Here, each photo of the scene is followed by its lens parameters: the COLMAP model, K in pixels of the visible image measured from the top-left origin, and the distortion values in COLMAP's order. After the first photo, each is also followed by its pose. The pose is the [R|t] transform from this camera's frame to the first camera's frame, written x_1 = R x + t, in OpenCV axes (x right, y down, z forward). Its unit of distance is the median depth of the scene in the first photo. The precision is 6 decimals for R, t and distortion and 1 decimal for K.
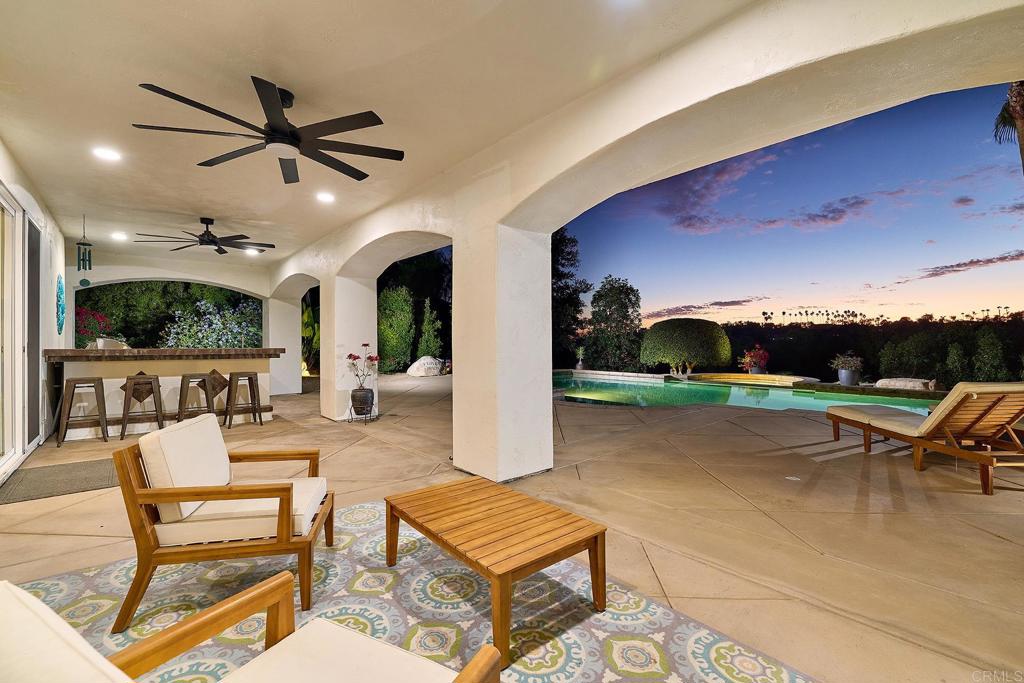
lens RADIAL K [[440.5, 0, 505.2], [0, 440.5, 340.6], [0, 0, 1]] dist [0.000641, -0.000350]
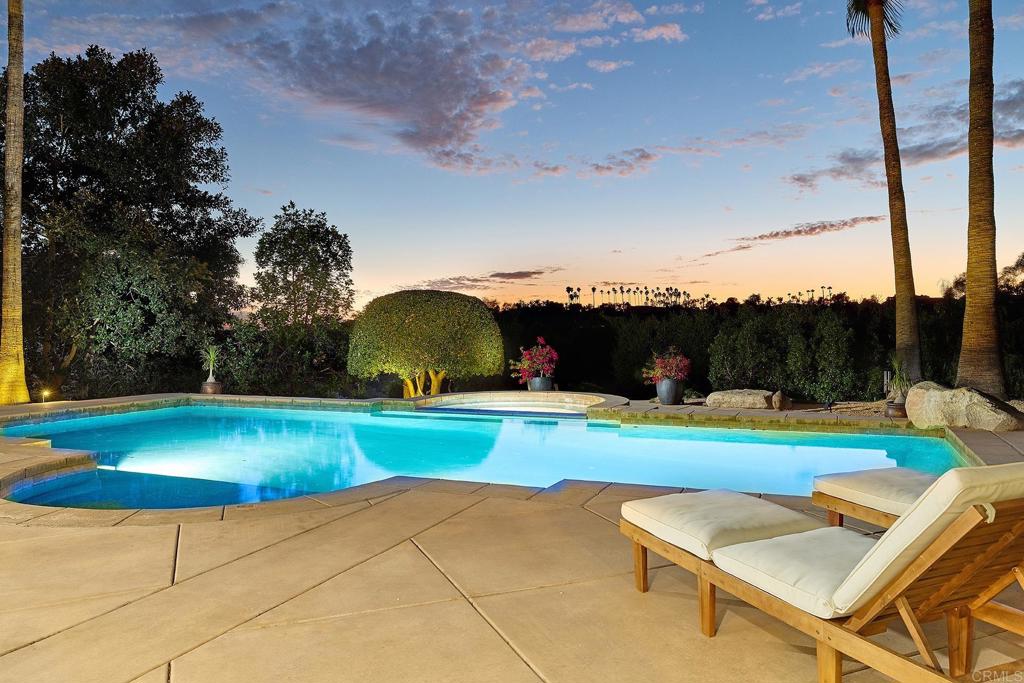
lens RADIAL K [[747.5, 0, 503.4], [0, 747.5, 336.5], [0, 0, 1]] dist [0.008127, -0.000284]
pose [[0.904055, -0.007023, 0.427358, 0.085282], [0.003610, 0.999955, 0.008796, -0.001201], [-0.427401, -0.006409, 0.904040, 0.108466]]
